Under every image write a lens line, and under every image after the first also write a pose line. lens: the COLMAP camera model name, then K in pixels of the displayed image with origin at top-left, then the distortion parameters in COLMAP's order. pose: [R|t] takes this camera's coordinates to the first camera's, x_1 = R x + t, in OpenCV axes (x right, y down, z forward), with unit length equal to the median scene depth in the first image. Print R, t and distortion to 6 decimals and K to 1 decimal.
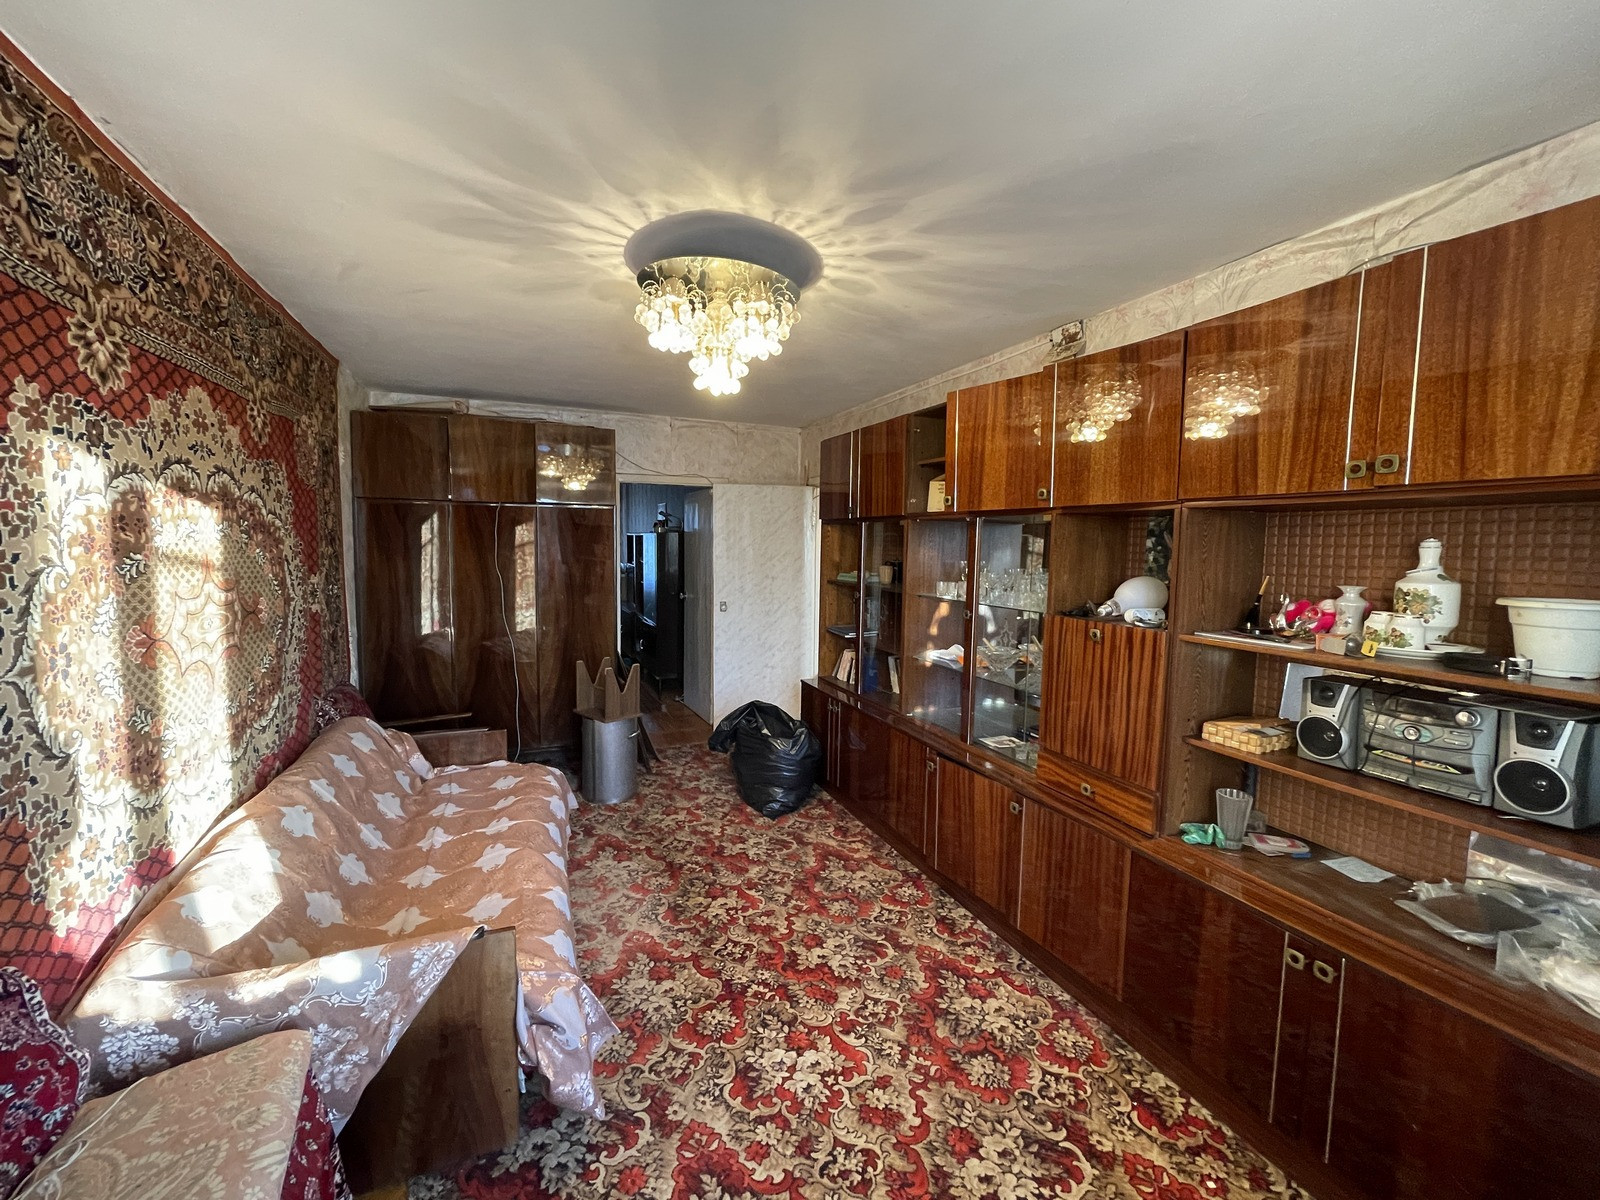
lens RADIAL K [[644.9, 0, 799.1], [0, 644.9, 594.5], [0, 0, 1]] dist [0.013147, 0.000164]
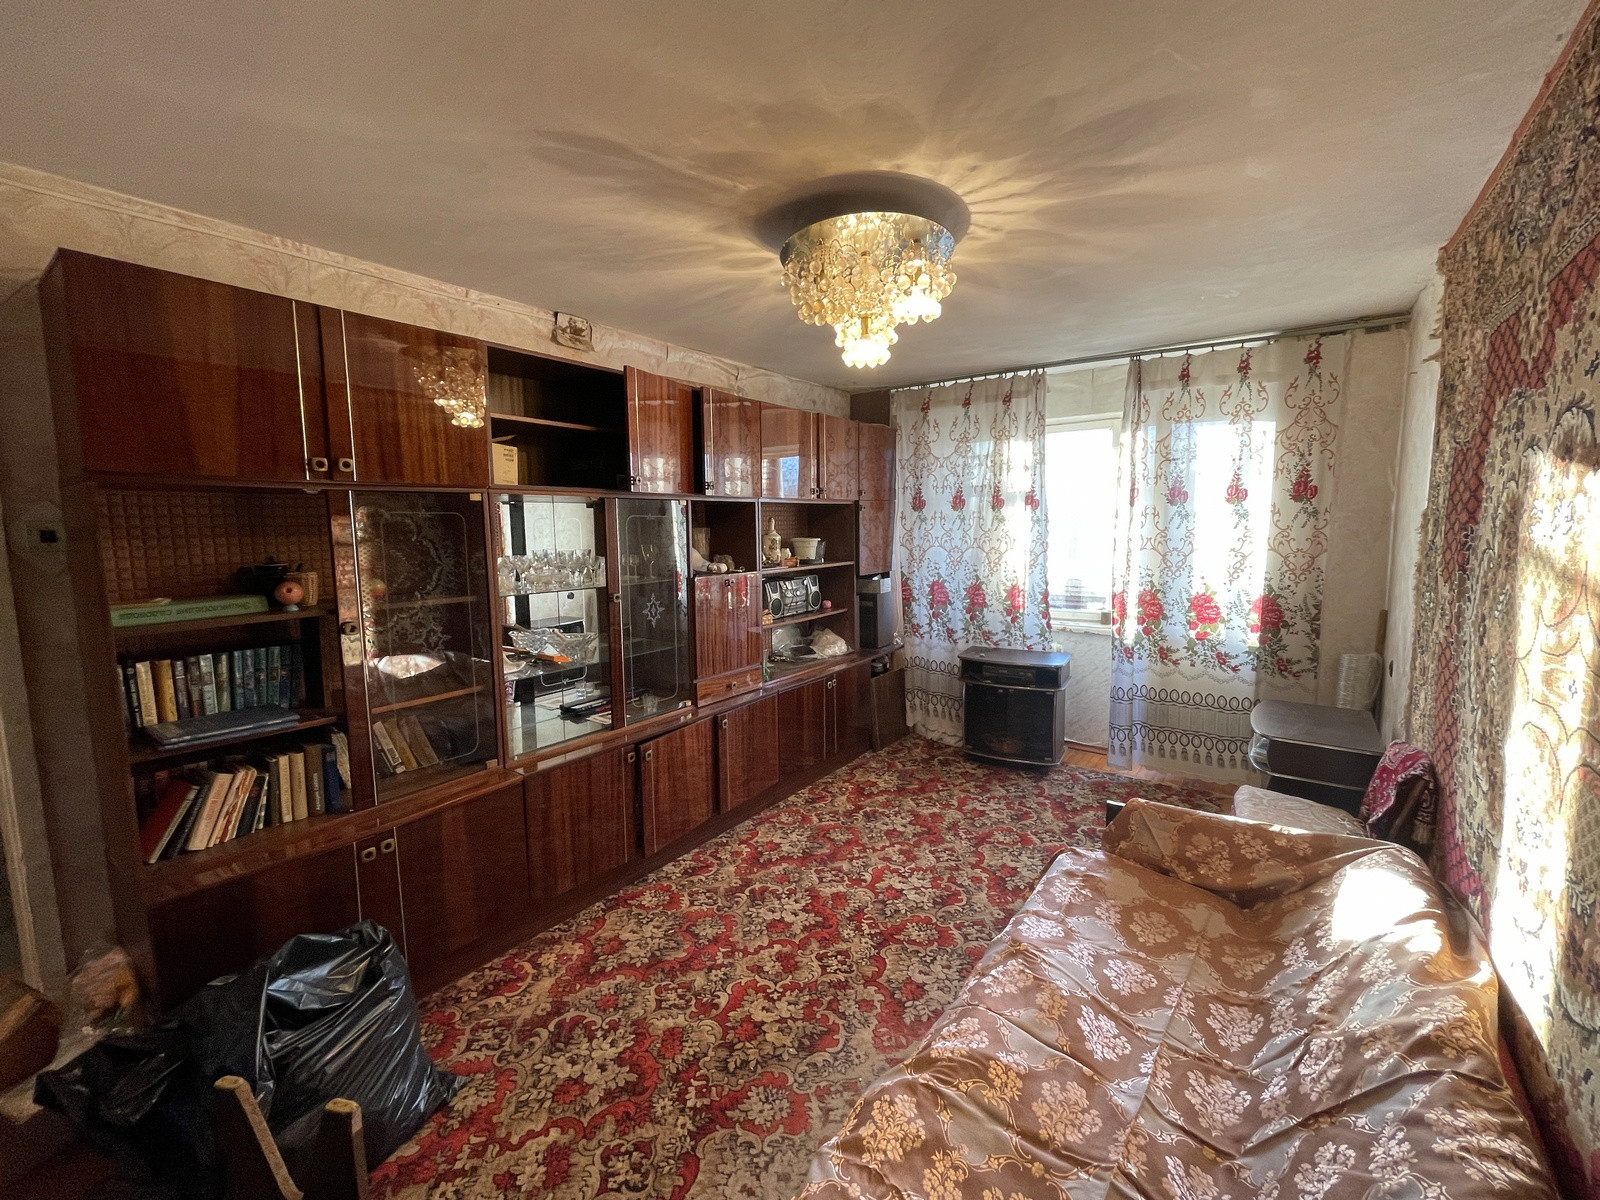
lens RADIAL K [[644.9, 0, 799.0], [0, 644.9, 590.7], [0, 0, 1]] dist [0.013147, 0.000164]
pose [[-0.480389, -0.105626, 0.870672, -0.844209], [0.074275, 0.984256, 0.160386, -0.134943], [-0.873905, 0.141717, -0.464980, 1.424563]]
